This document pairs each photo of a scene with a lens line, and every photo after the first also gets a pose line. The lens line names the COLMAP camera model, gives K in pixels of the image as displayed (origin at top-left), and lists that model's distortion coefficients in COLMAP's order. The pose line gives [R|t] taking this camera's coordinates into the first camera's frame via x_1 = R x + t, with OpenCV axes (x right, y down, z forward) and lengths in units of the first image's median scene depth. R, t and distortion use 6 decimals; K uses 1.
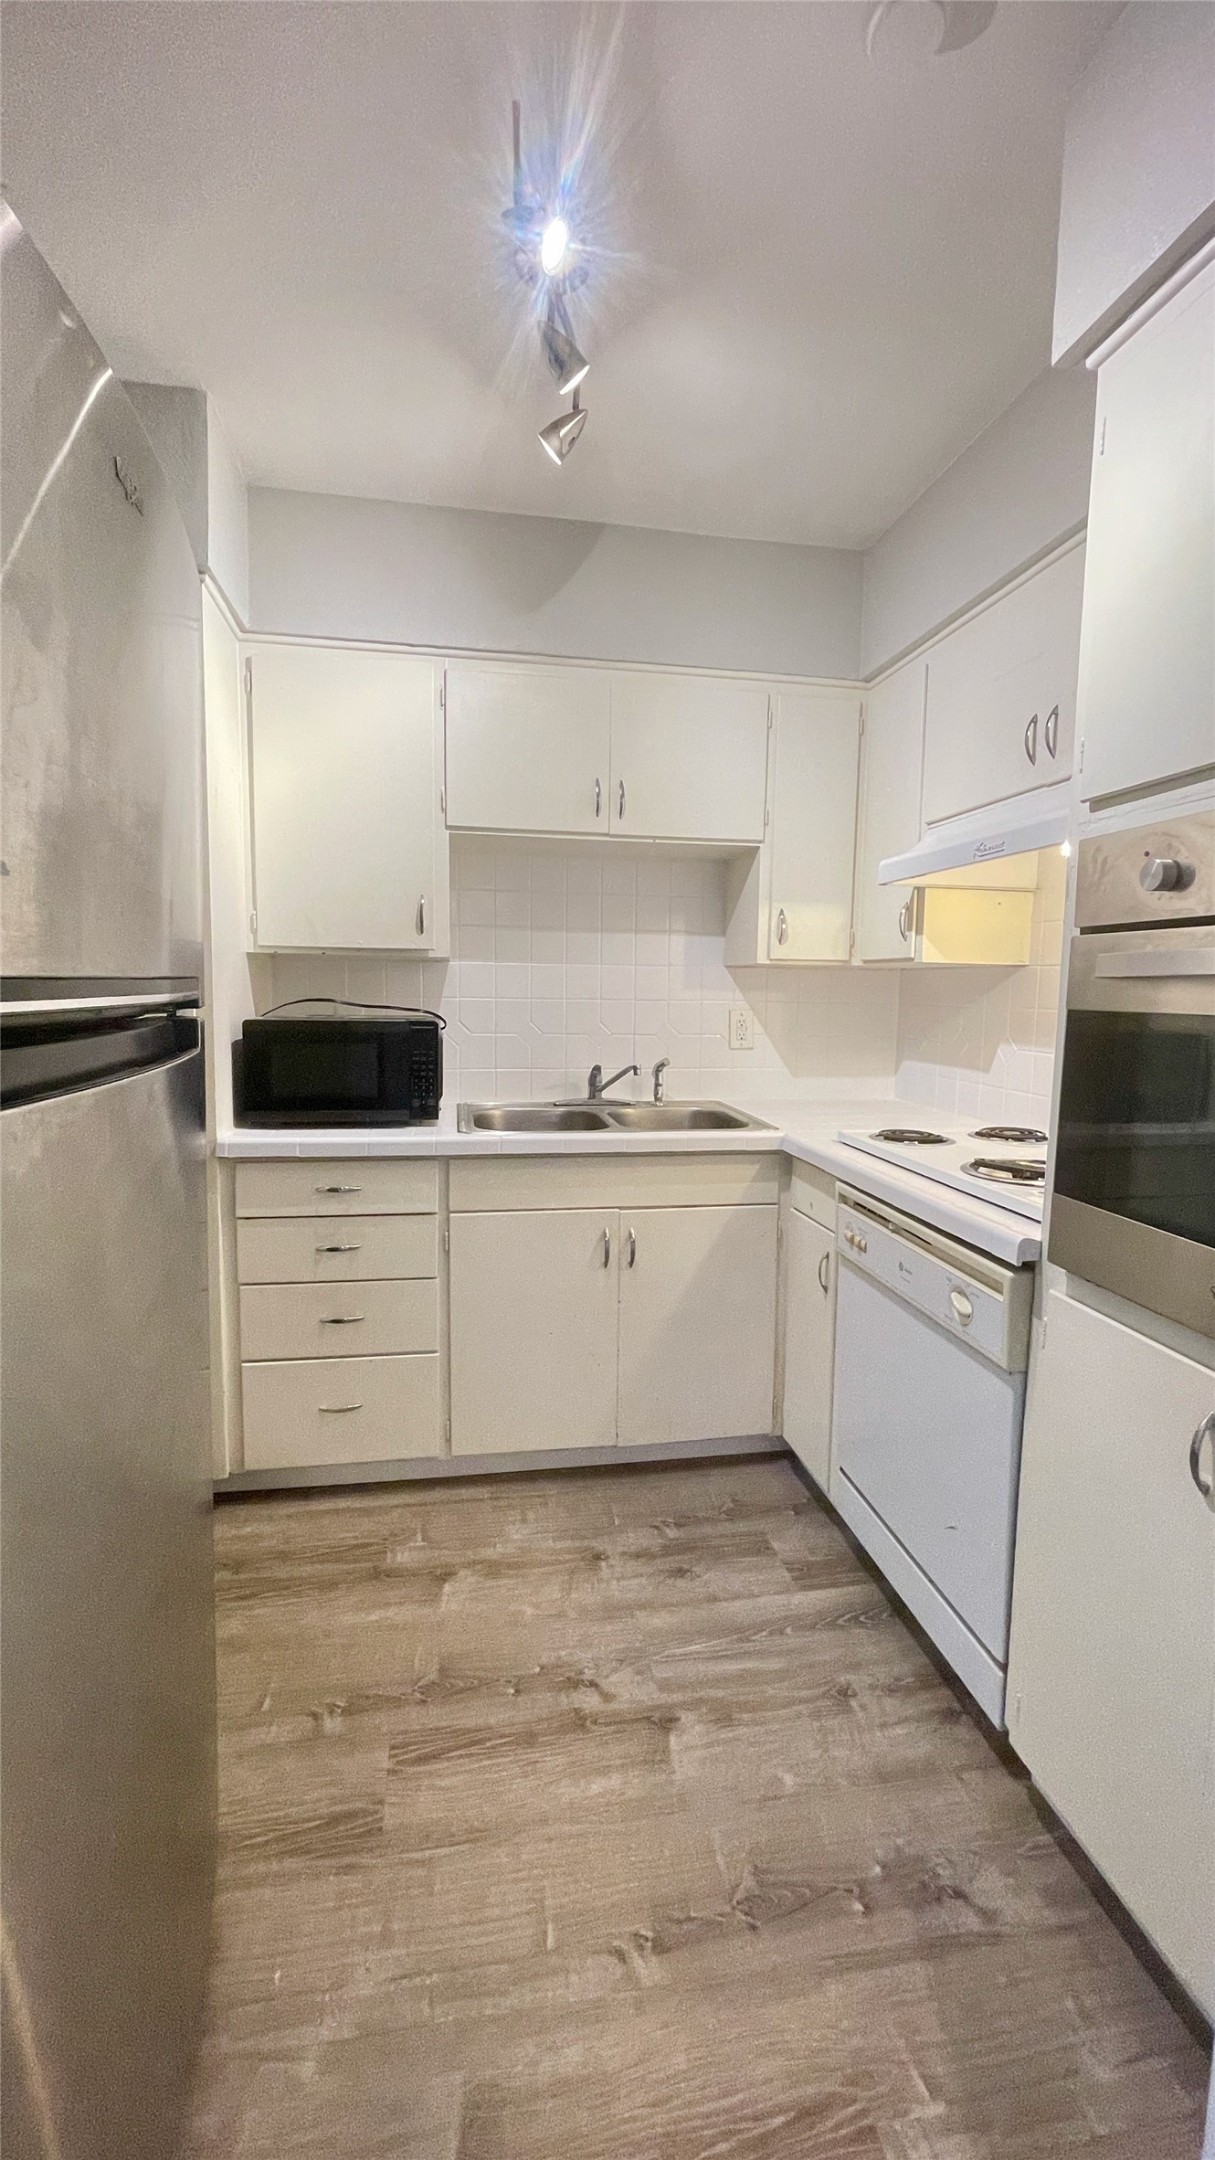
lens RADIAL K [[873.7, 0, 607.5], [0, 873.7, 1080.0], [0, 0, 1]] dist [0.001280, 0.000346]
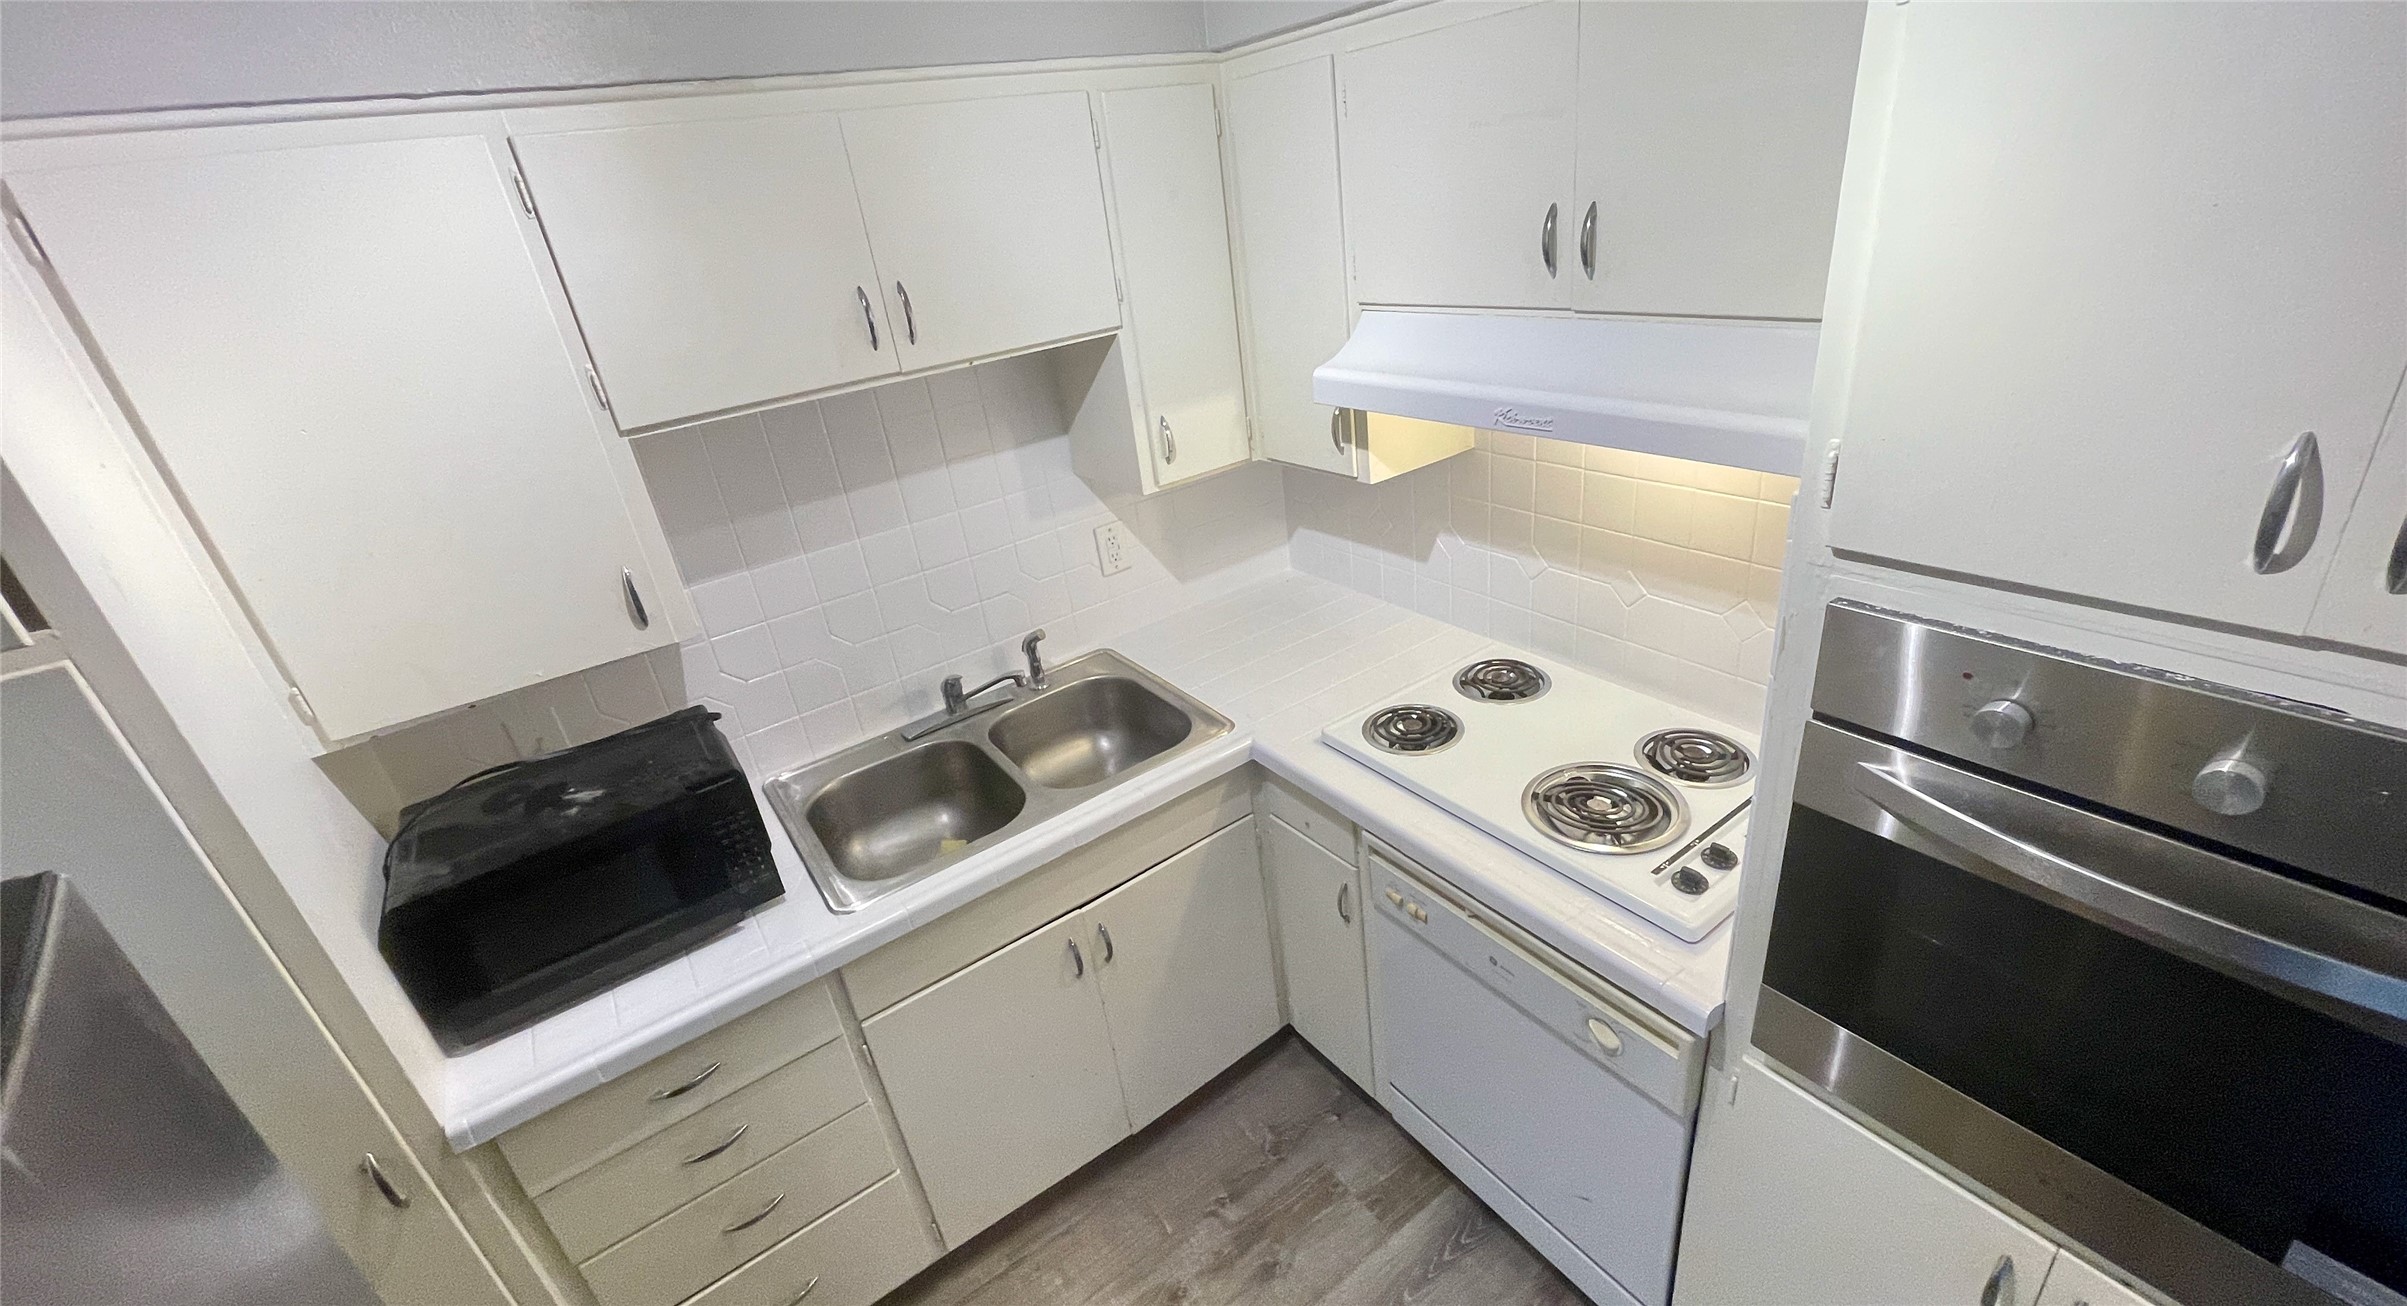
lens RADIAL K [[966.4, 0, 1207.9], [0, 966.4, 643.7], [0, 0, 1]] dist [-0.002266, -0.000428]
pose [[0.895726, -0.294741, 0.332872, -0.101749], [0.177410, 0.923442, 0.340266, -0.341536], [-0.407678, -0.245730, 0.879440, 0.289382]]
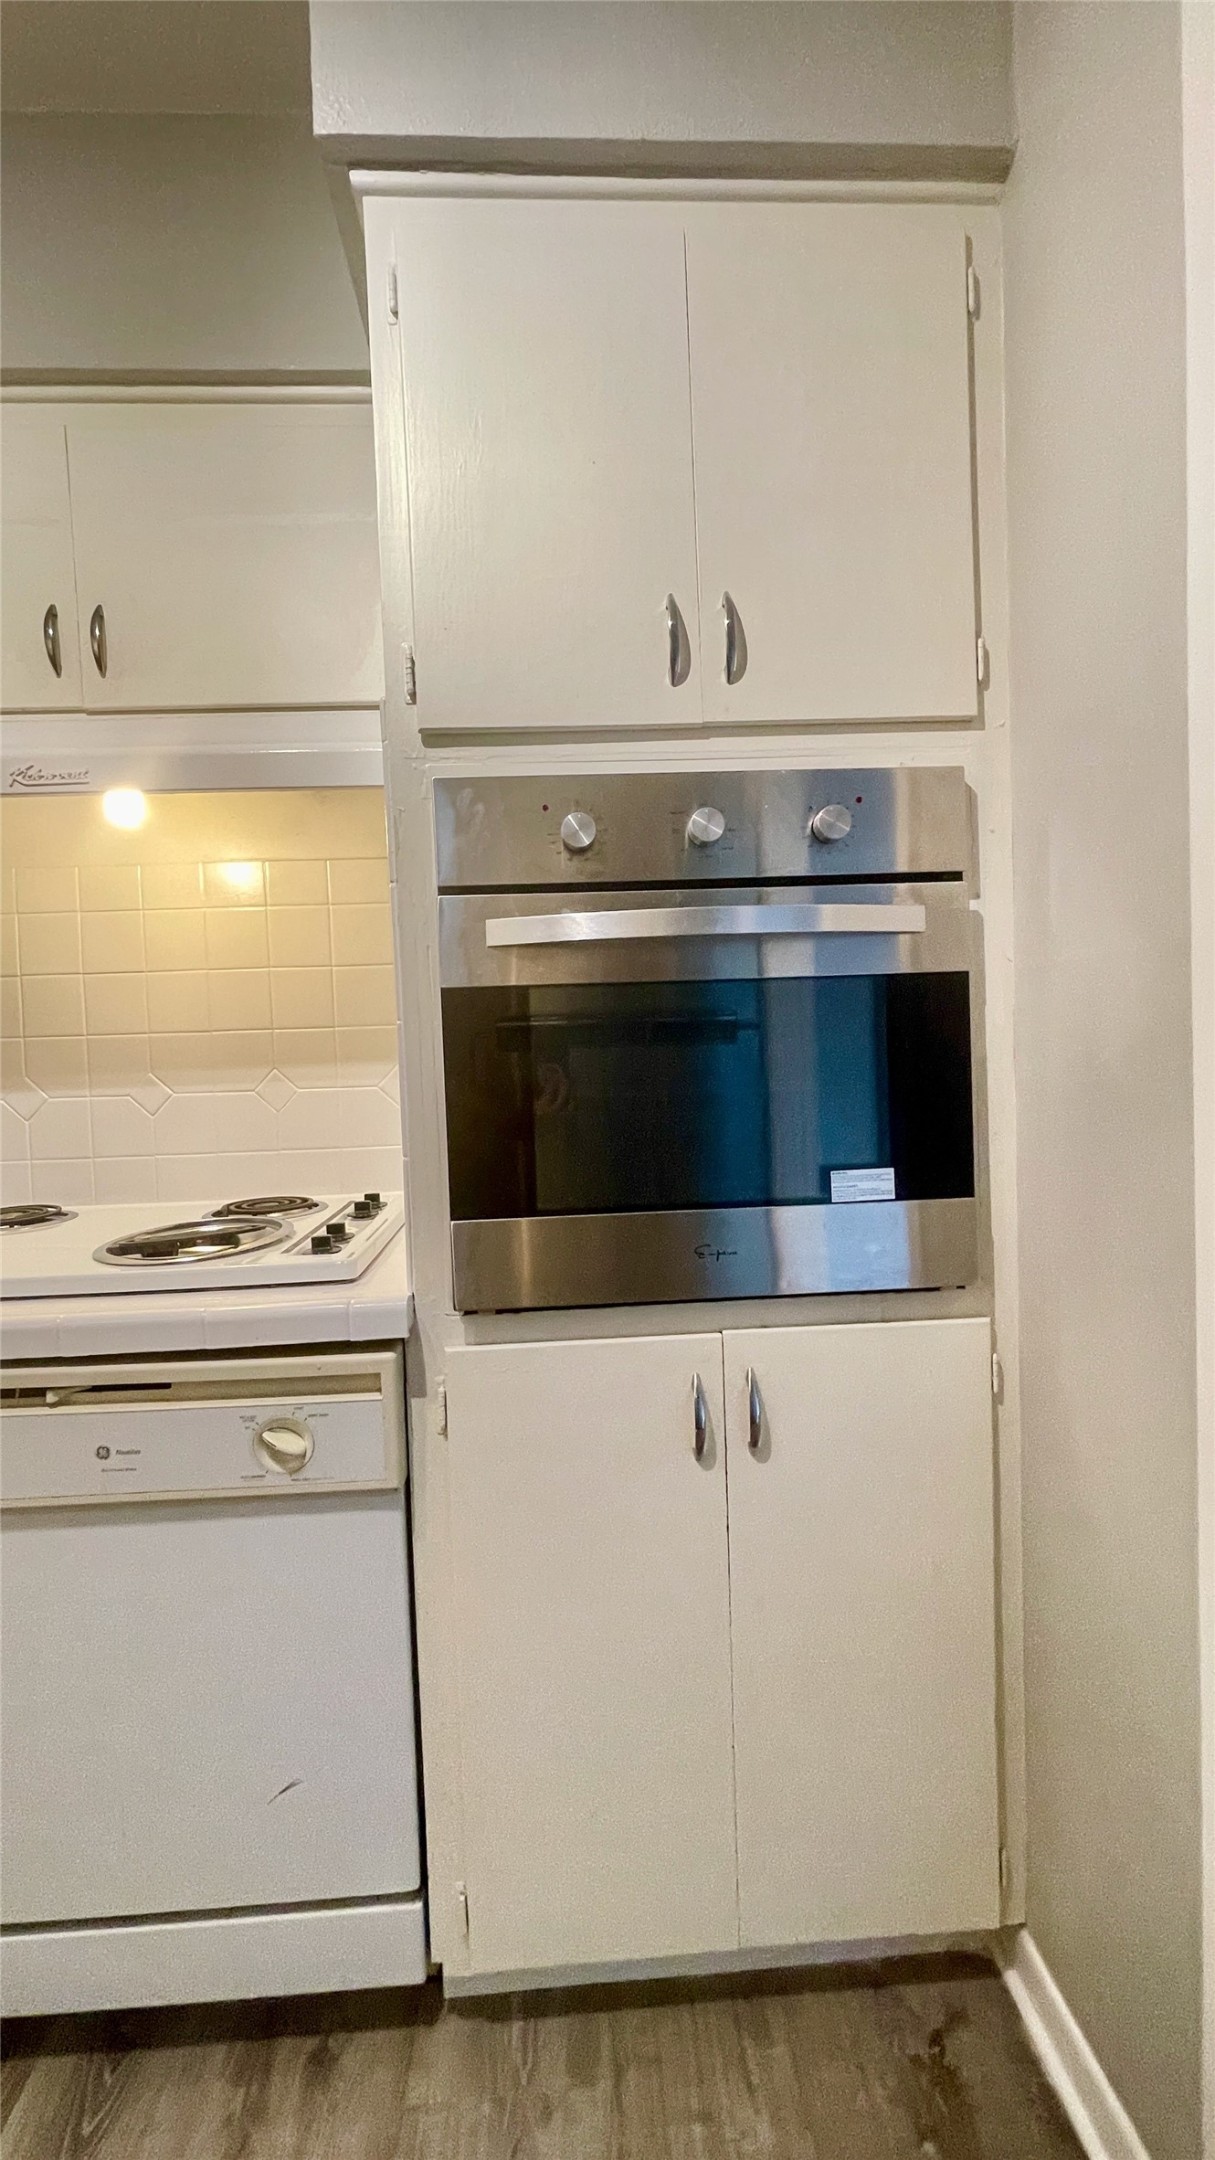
lens RADIAL K [[881.3, 0, 600.1], [0, 881.3, 1071.4], [0, 0, 1]] dist [-0.002555, 0.000344]
pose [[0.125182, -0.058131, 0.990429, -0.145802], [0.143531, 0.988841, 0.039896, -0.010031], [-0.981697, 0.137163, 0.132129, 0.443351]]
